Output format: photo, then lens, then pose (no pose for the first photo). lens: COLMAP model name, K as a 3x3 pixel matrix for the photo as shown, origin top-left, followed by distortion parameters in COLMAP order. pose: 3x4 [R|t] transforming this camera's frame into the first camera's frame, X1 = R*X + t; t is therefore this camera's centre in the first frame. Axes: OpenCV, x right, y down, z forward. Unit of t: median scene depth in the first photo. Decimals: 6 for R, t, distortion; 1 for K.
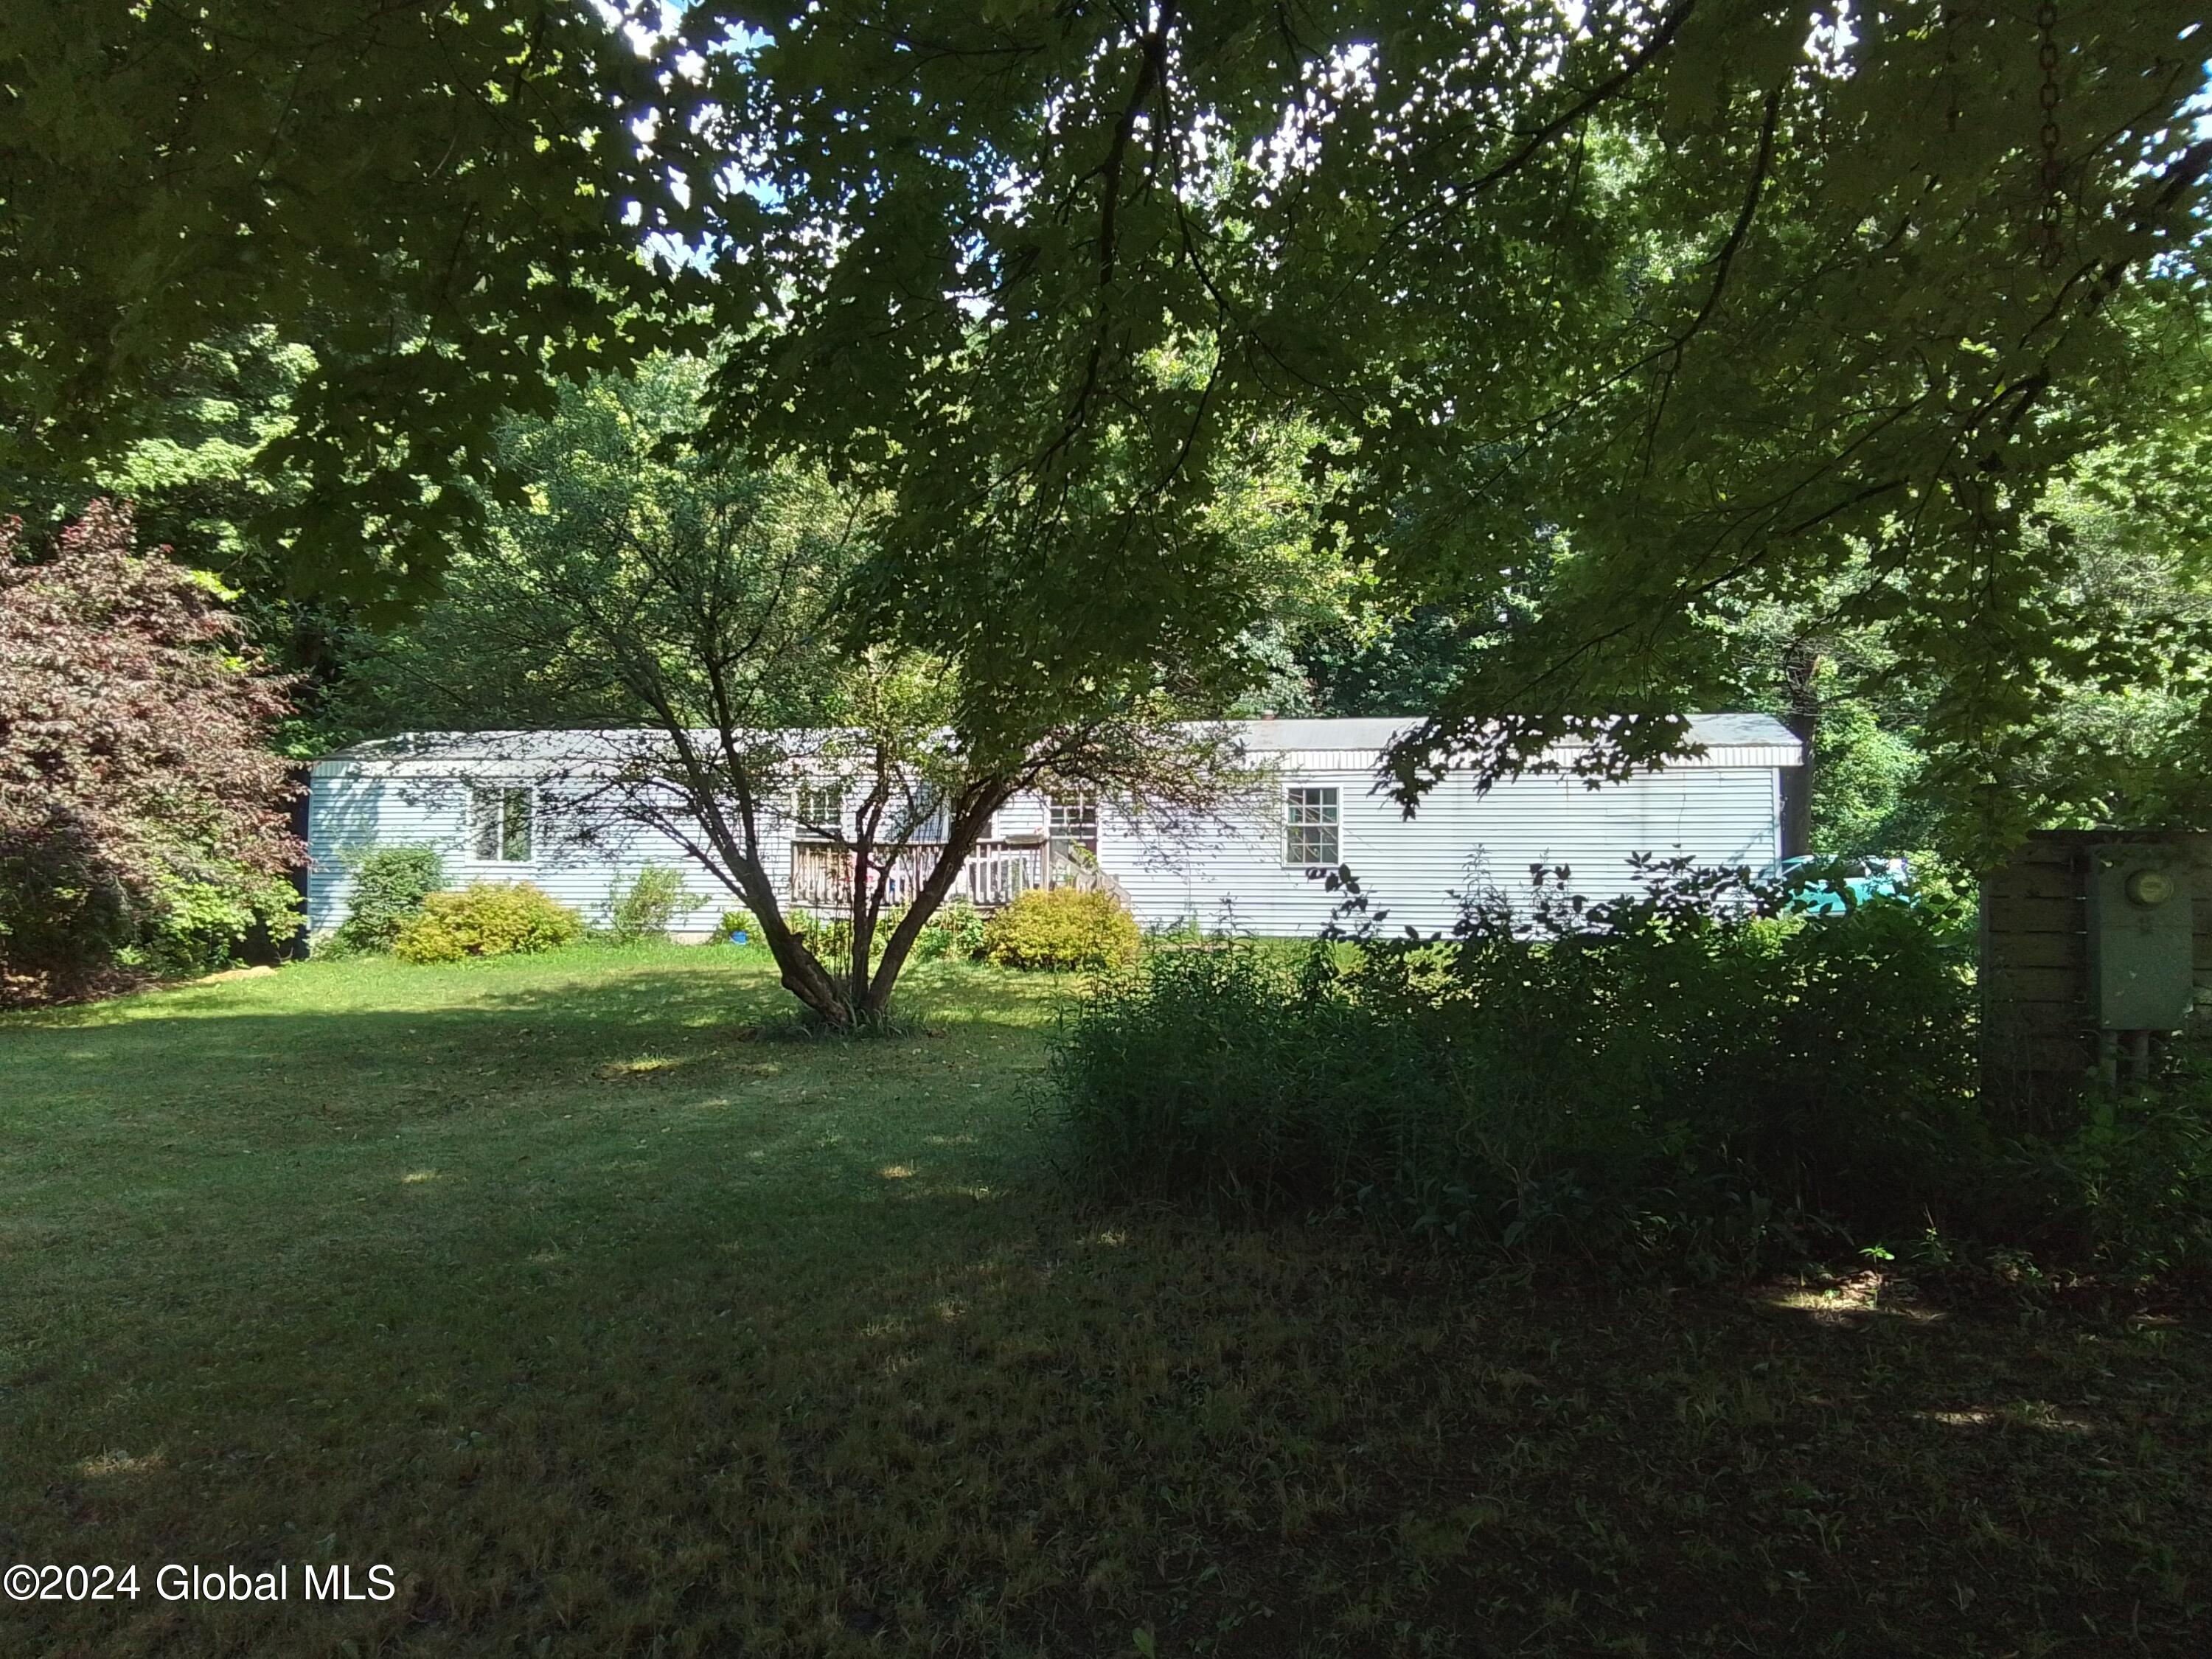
lens RADIAL K [[1552.9, 0, 1112.2], [0, 1552.9, 824.8], [0, 0, 1]] dist [0.037209, -0.018136]
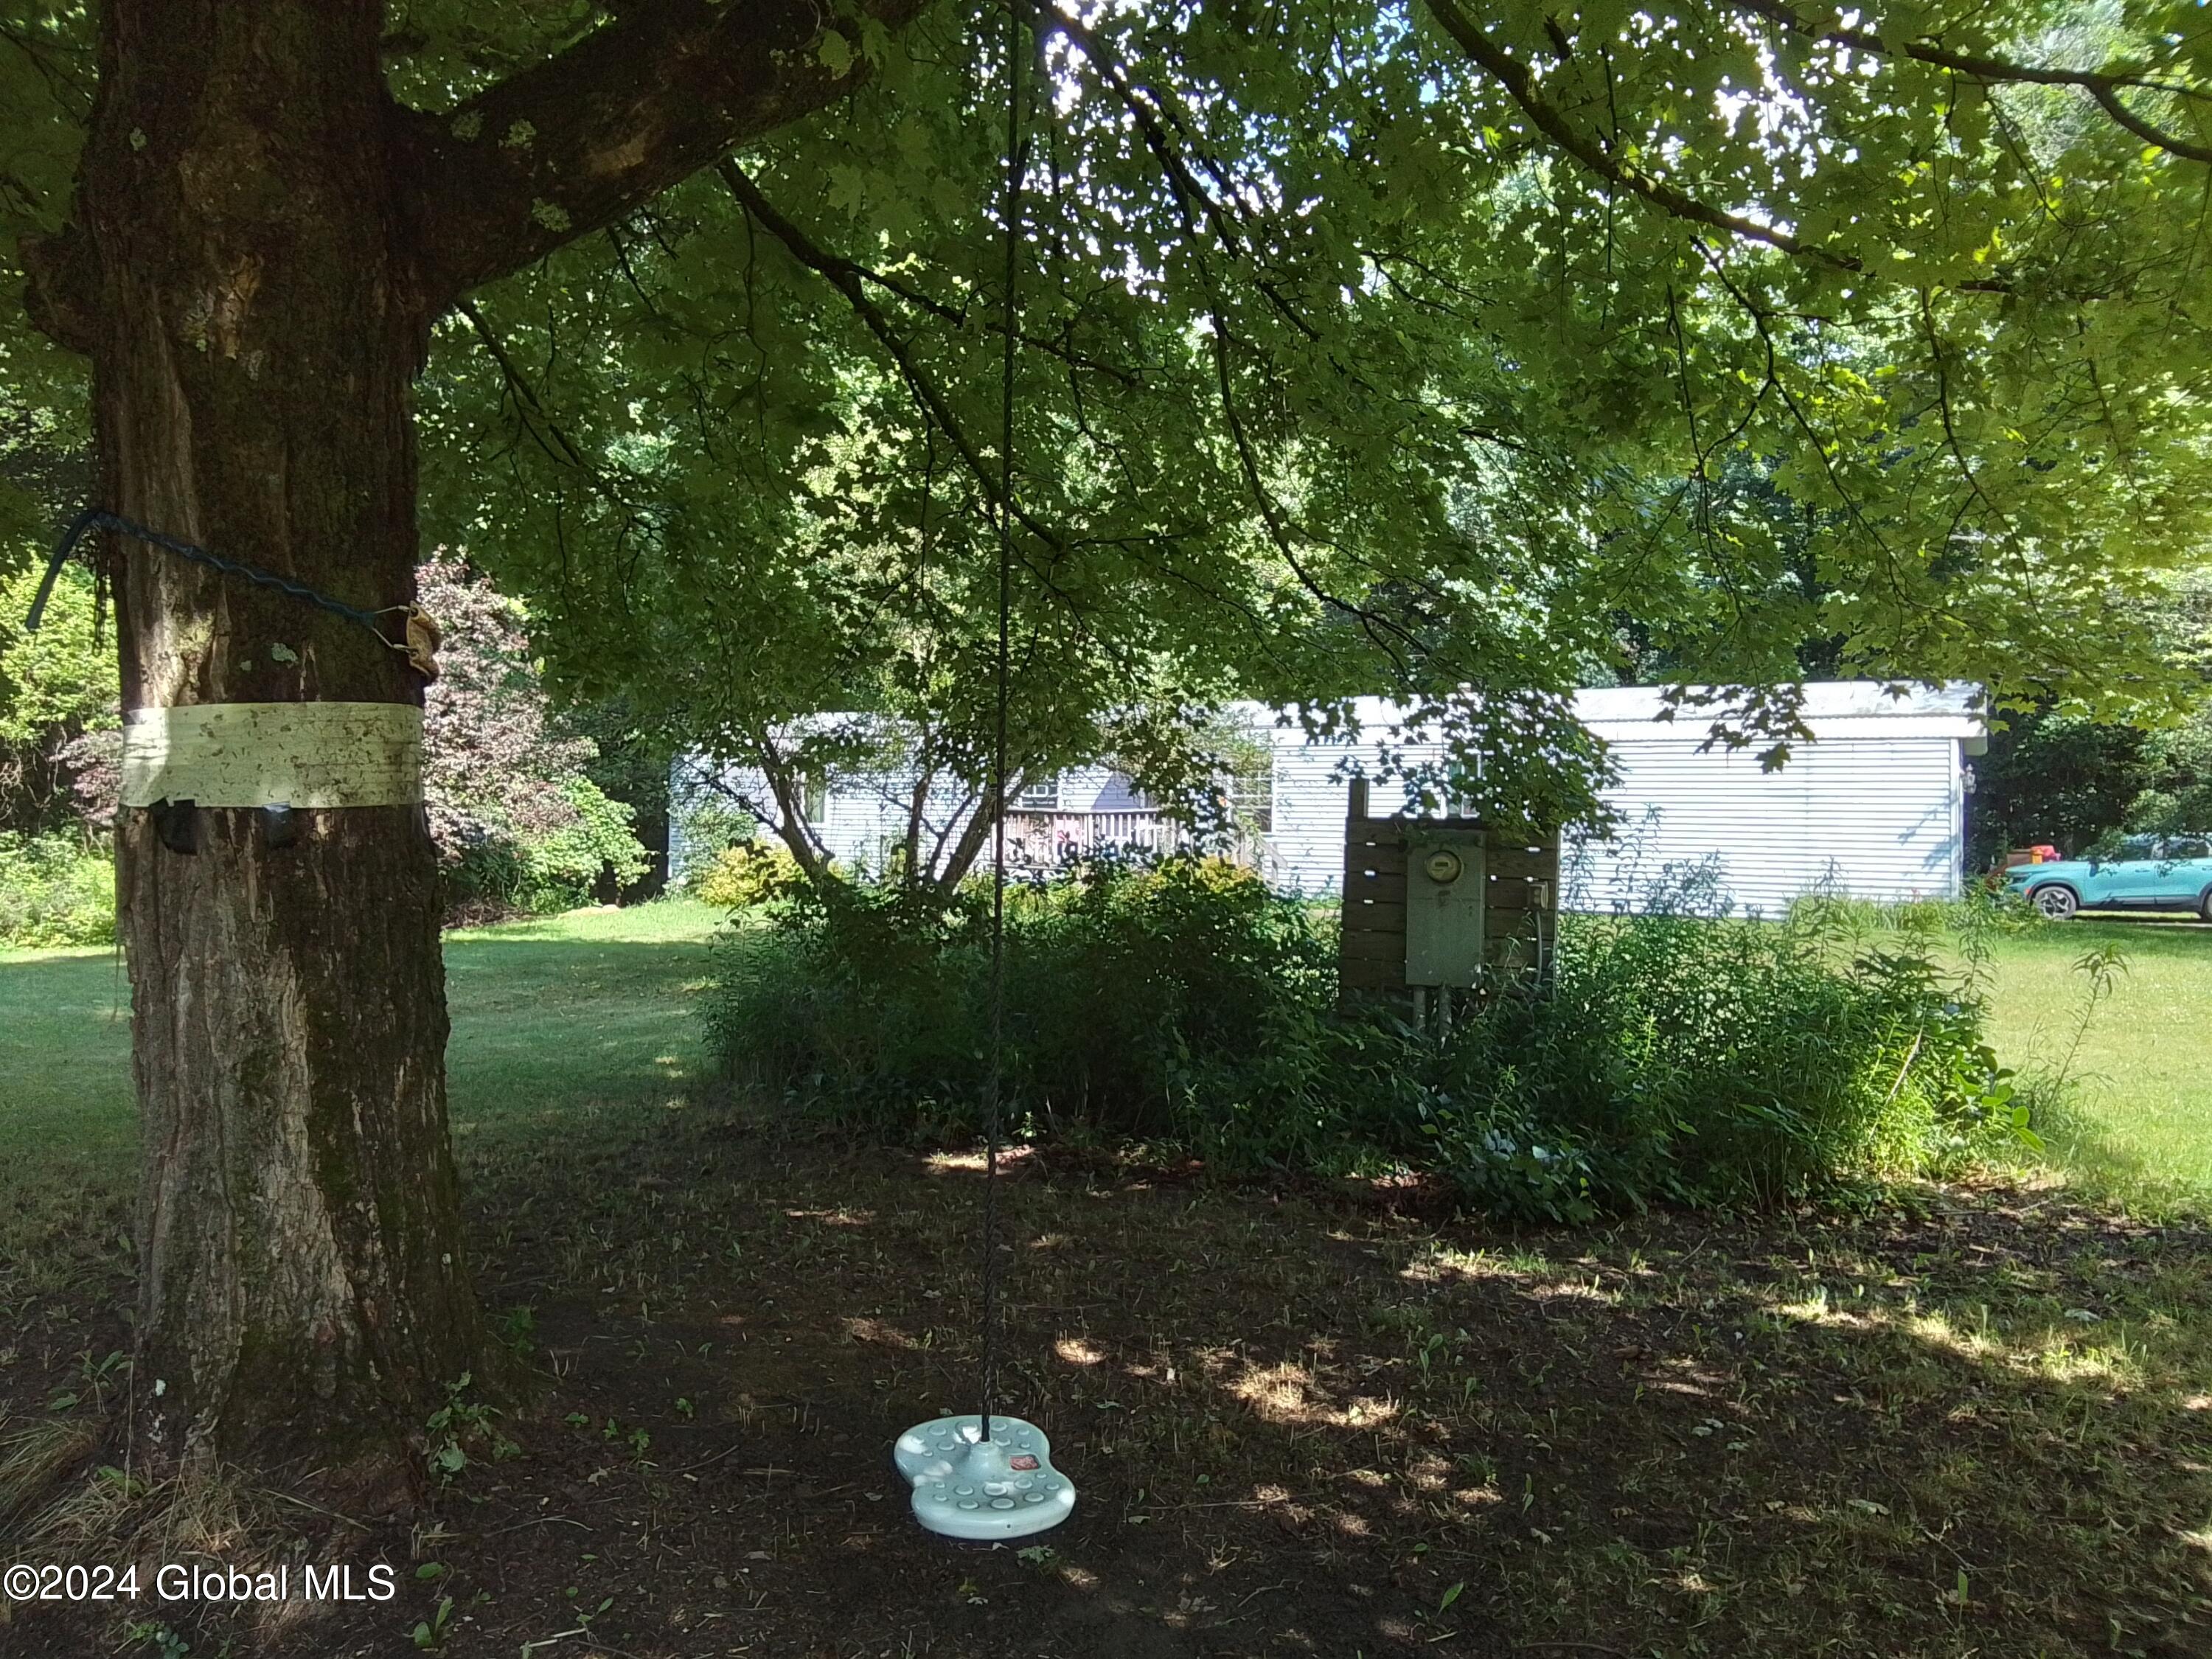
lens RADIAL K [[1552.9, 0, 1100.0], [0, 1552.9, 835.1], [0, 0, 1]] dist [0.037209, -0.018136]
pose [[0.949164, 0.013219, -0.314503, 0.230065], [-0.003665, 0.999514, 0.030949, -0.005950], [0.314759, -0.028223, 0.948752, -0.059280]]
